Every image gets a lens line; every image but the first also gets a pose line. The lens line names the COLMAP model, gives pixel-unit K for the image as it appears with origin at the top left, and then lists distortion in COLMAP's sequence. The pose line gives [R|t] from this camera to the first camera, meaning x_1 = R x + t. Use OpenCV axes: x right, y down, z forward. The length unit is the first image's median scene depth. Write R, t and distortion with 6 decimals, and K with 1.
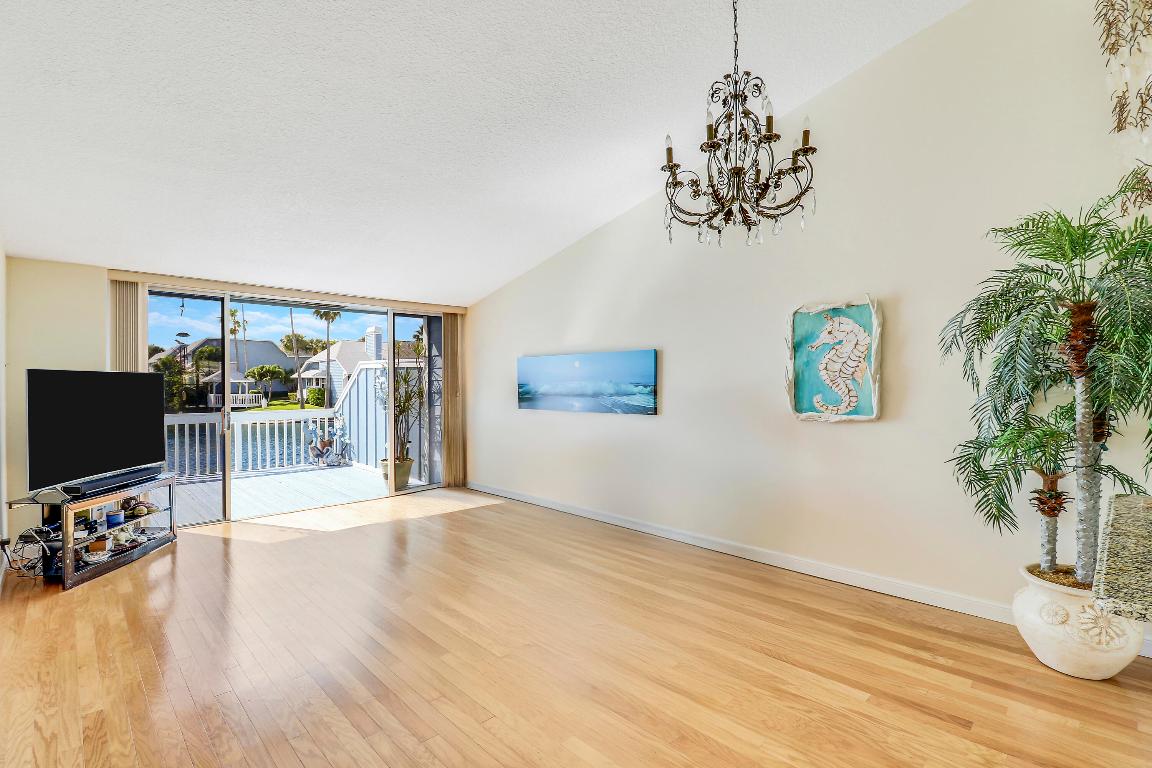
lens RADIAL K [[533.8, 0, 576.0], [0, 533.8, 384.0], [0, 0, 1]] dist [-0.000378, -0.000106]
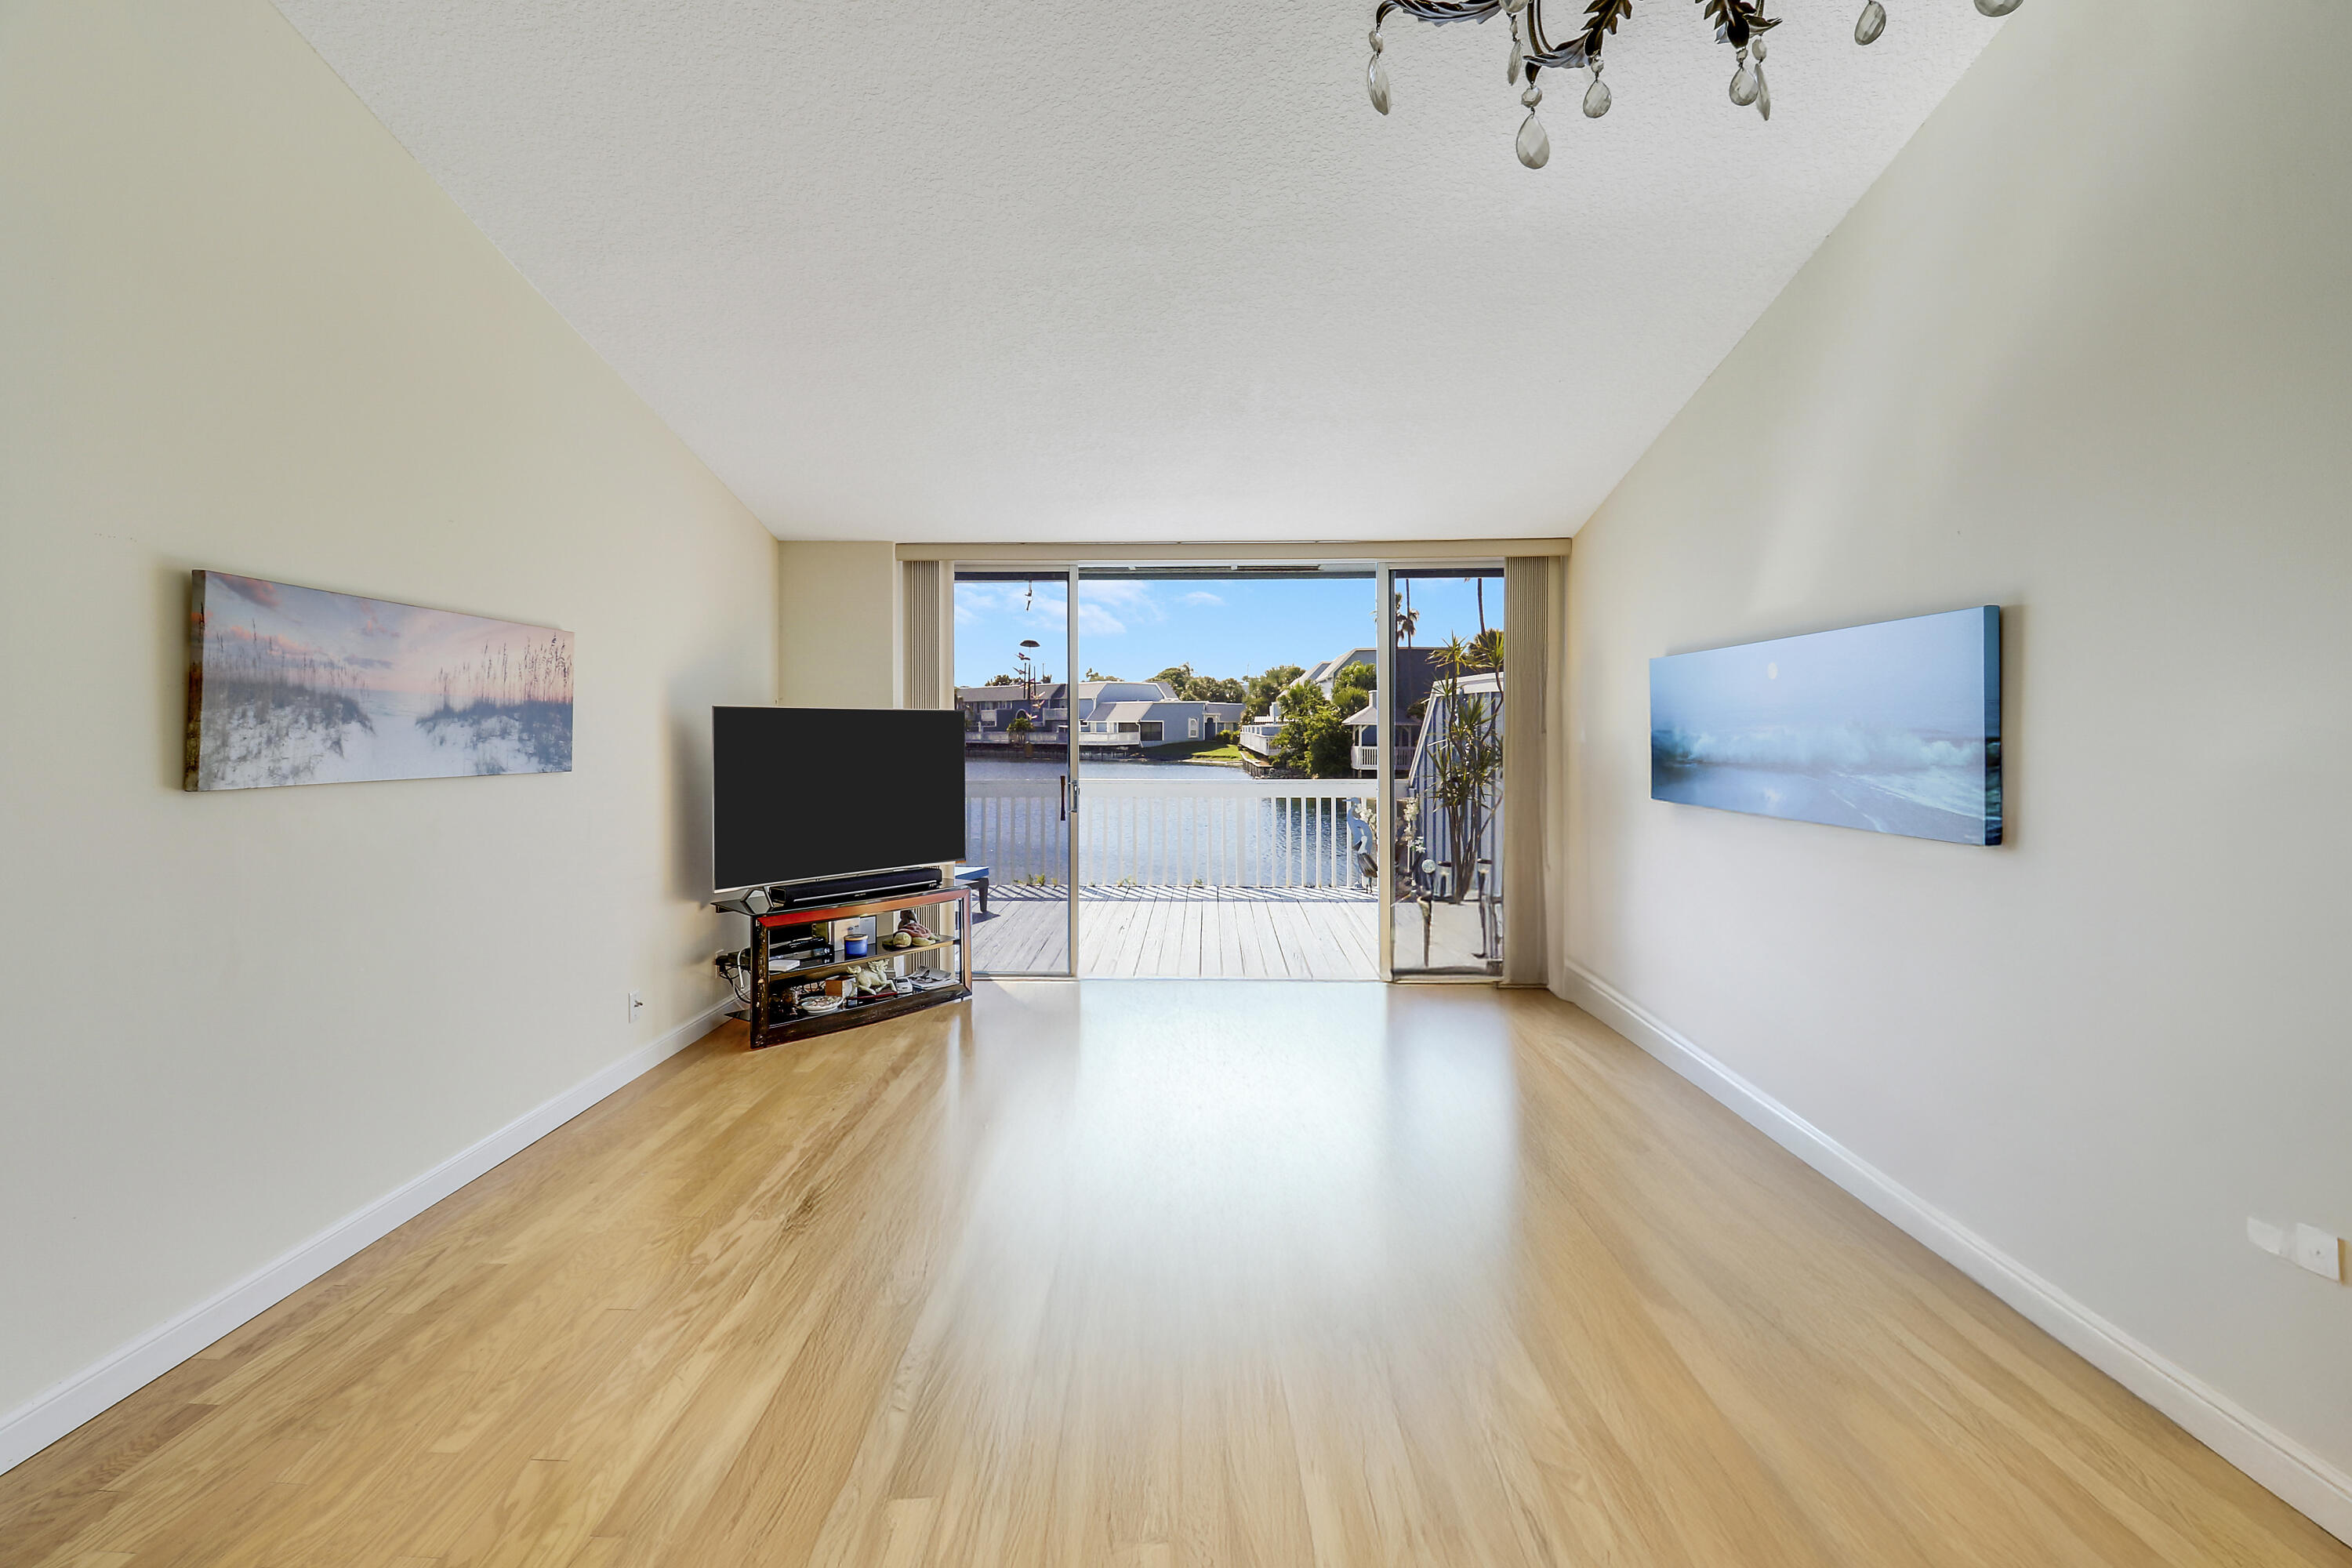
lens RADIAL K [[1104.8, 0, 1175.8], [0, 1104.8, 733.9], [0, 0, 1]] dist [0.000095, -0.000217]
pose [[0.700898, 0.005131, -0.713243, 0.249518], [-0.002049, 0.999984, 0.005181, -0.001641], [0.713259, -0.002169, 0.700898, 0.303655]]
